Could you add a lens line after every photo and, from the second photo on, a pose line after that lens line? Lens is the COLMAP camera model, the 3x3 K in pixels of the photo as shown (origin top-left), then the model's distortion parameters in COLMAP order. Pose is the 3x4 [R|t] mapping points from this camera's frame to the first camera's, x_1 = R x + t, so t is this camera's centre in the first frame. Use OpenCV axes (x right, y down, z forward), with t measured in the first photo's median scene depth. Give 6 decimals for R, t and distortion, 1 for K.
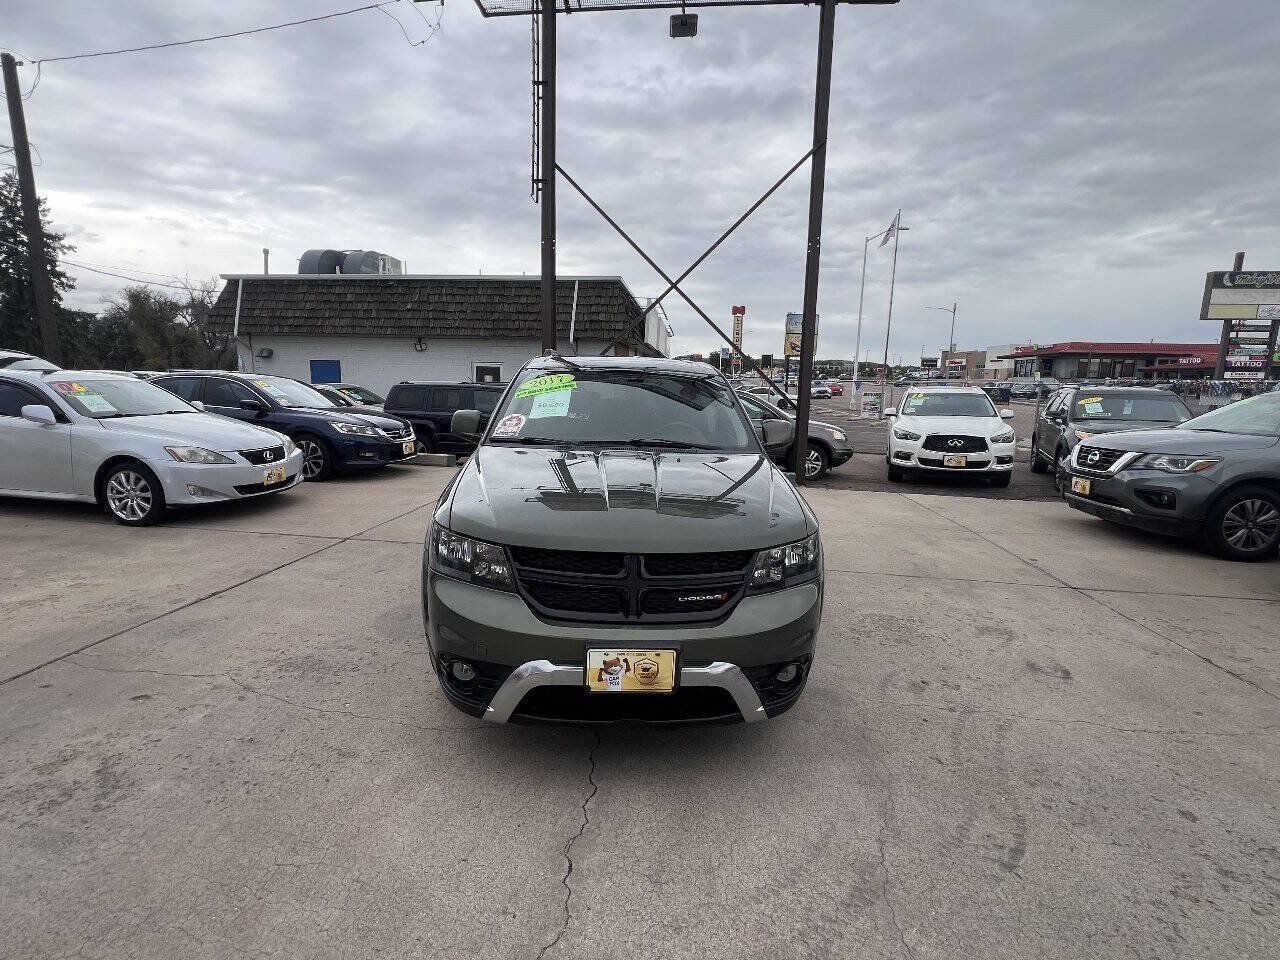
lens RADIAL K [[599.2, 0, 635.5], [0, 599.2, 480.9], [0, 0, 1]] dist [-0.000096, -0.000375]
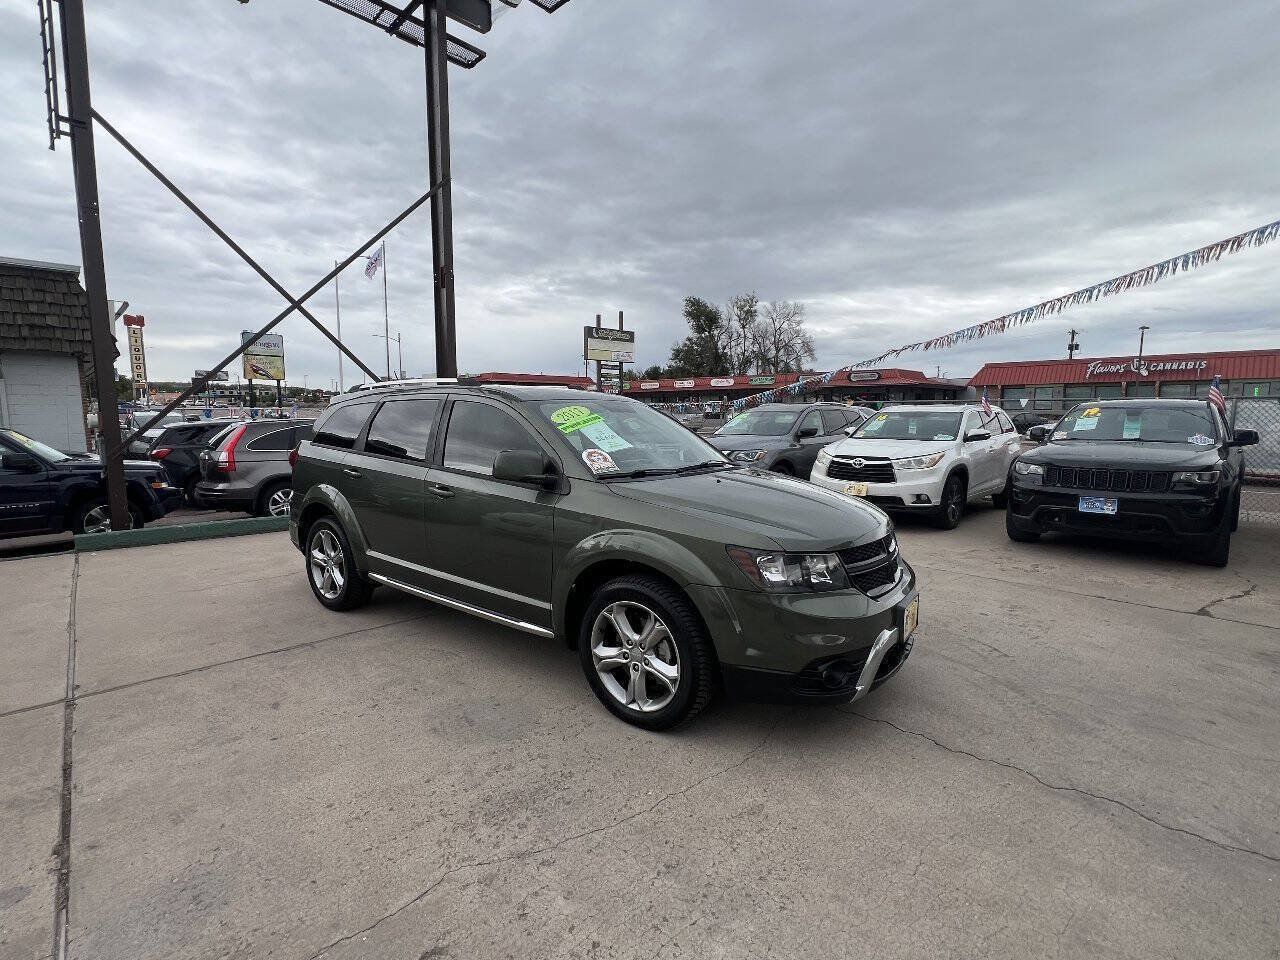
lens RADIAL K [[599.2, 0, 635.5], [0, 599.2, 480.9], [0, 0, 1]] dist [-0.000096, -0.000375]
pose [[0.640350, -0.109992, 0.760167, -0.368749], [0.141122, 0.989693, 0.024325, -0.031236], [-0.755008, 0.091700, 0.649272, 0.140459]]
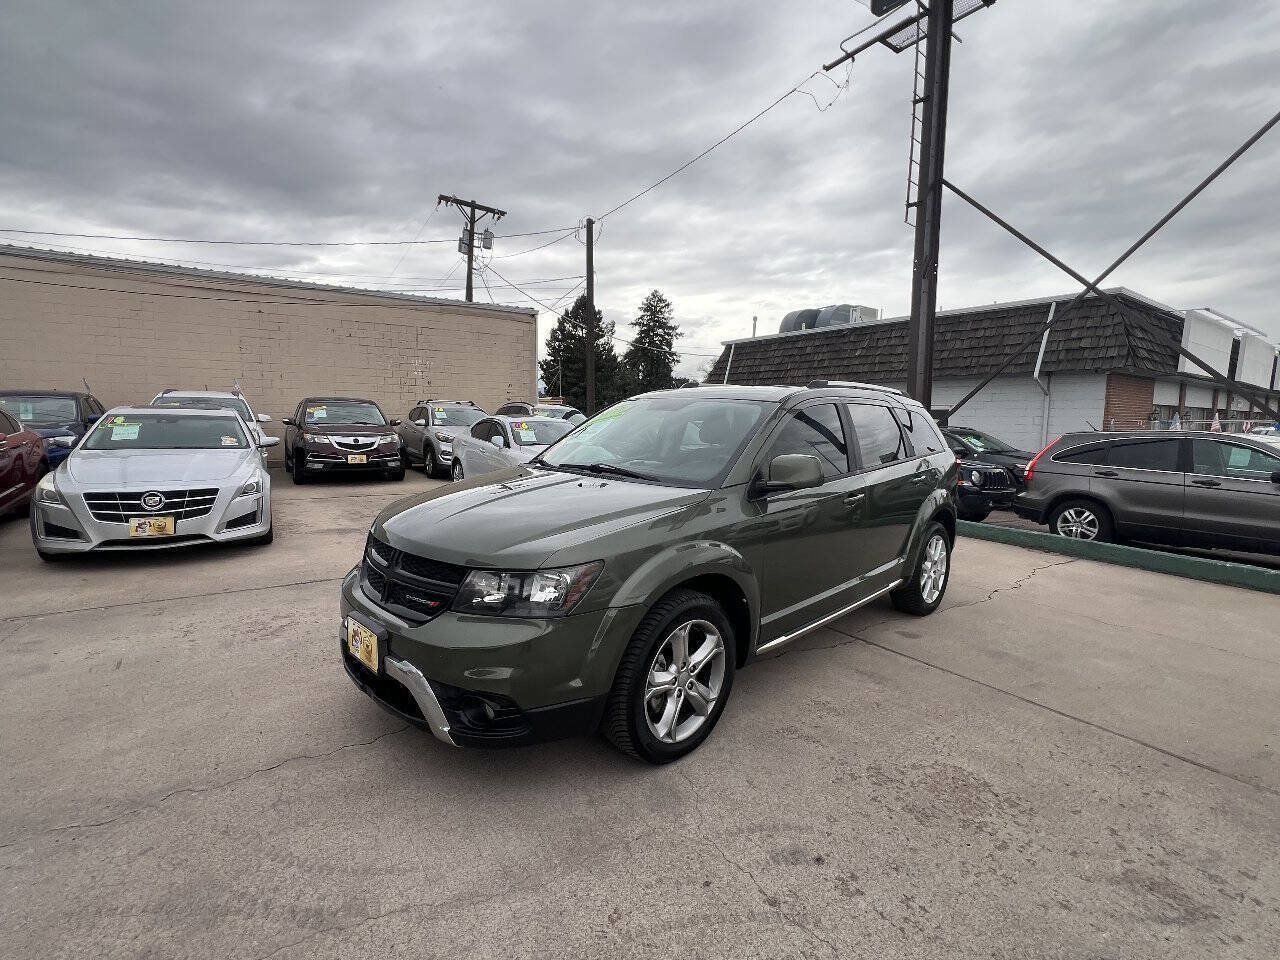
lens RADIAL K [[599.2, 0, 635.5], [0, 599.2, 480.9], [0, 0, 1]] dist [-0.000096, -0.000375]
pose [[0.663940, 0.065256, -0.744933, 0.308820], [-0.124502, 0.991927, -0.024073, -0.010150], [0.737348, 0.108728, 0.666705, 0.147261]]
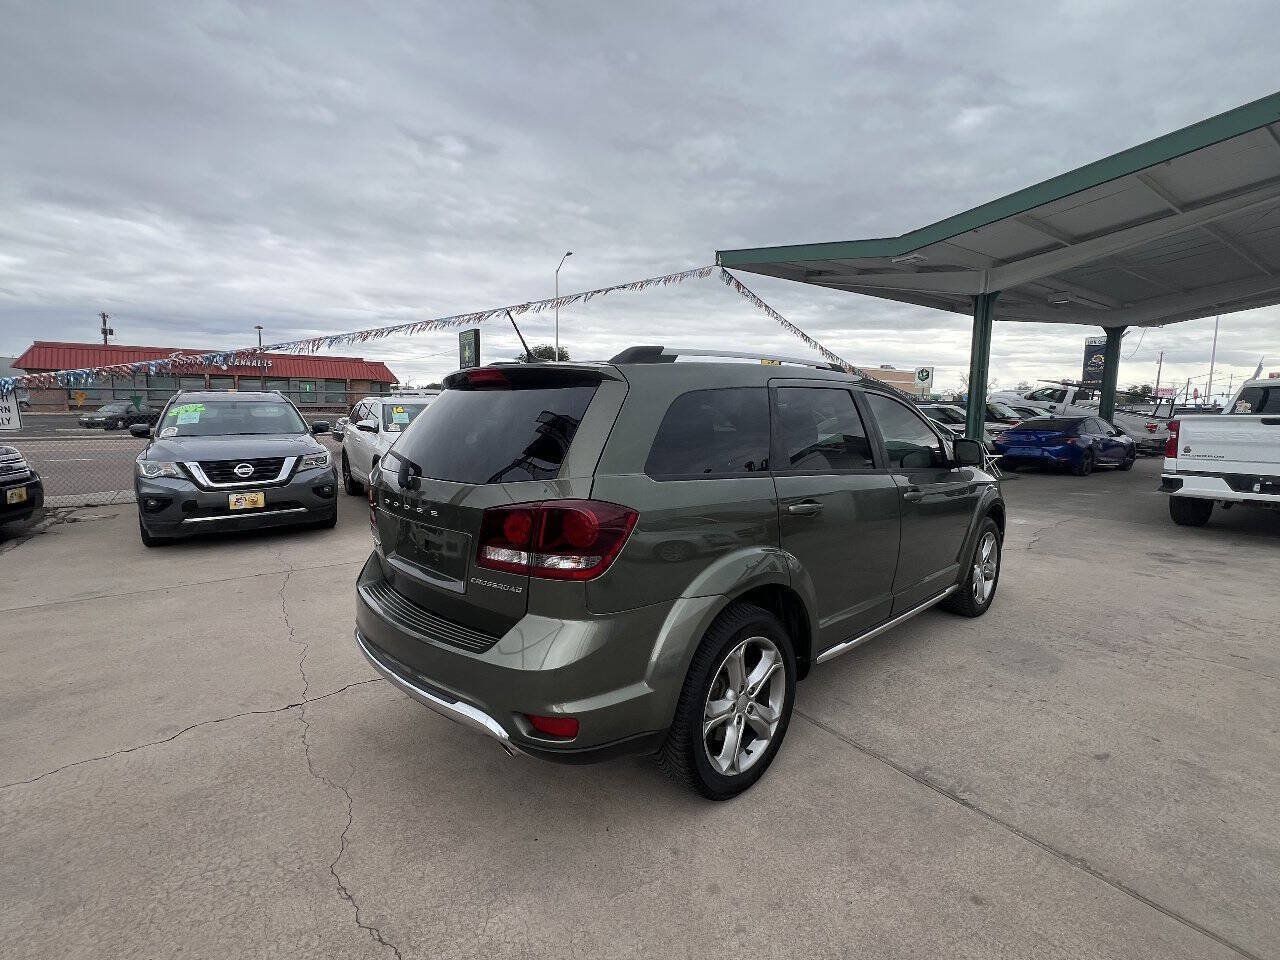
lens RADIAL K [[596.9, 0, 640.0], [0, 596.9, 480.0], [0, 0, 1]] dist [-0.002592, 0.000487]
pose [[-0.654756, -0.119533, 0.746329, -0.300533], [0.102448, 0.964269, 0.244316, -0.156254], [-0.748865, 0.236428, -0.619115, 0.909446]]
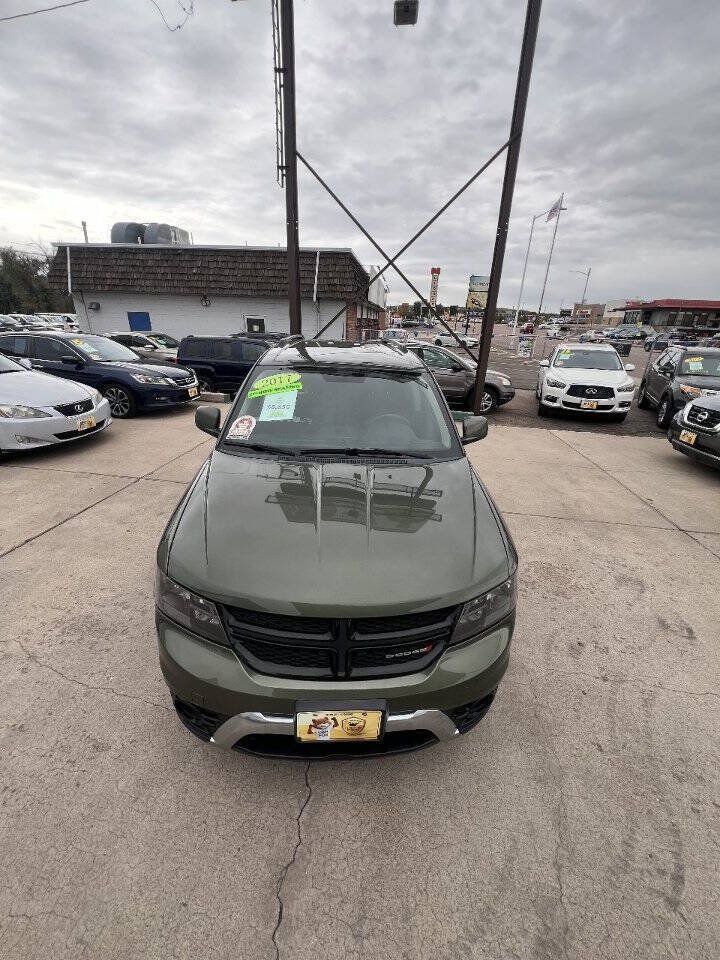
lens RADIAL K [[383.1, 0, 360.7], [0, 383.1, 479.1], [0, 0, 1]] dist [-0.000353, -0.000217]
pose [[0.999909, 0.013448, 0.001003, 0.006216], [-0.013333, 0.974643, 0.223367, -0.067117], [0.002026, -0.223360, 0.974734, 0.112817]]
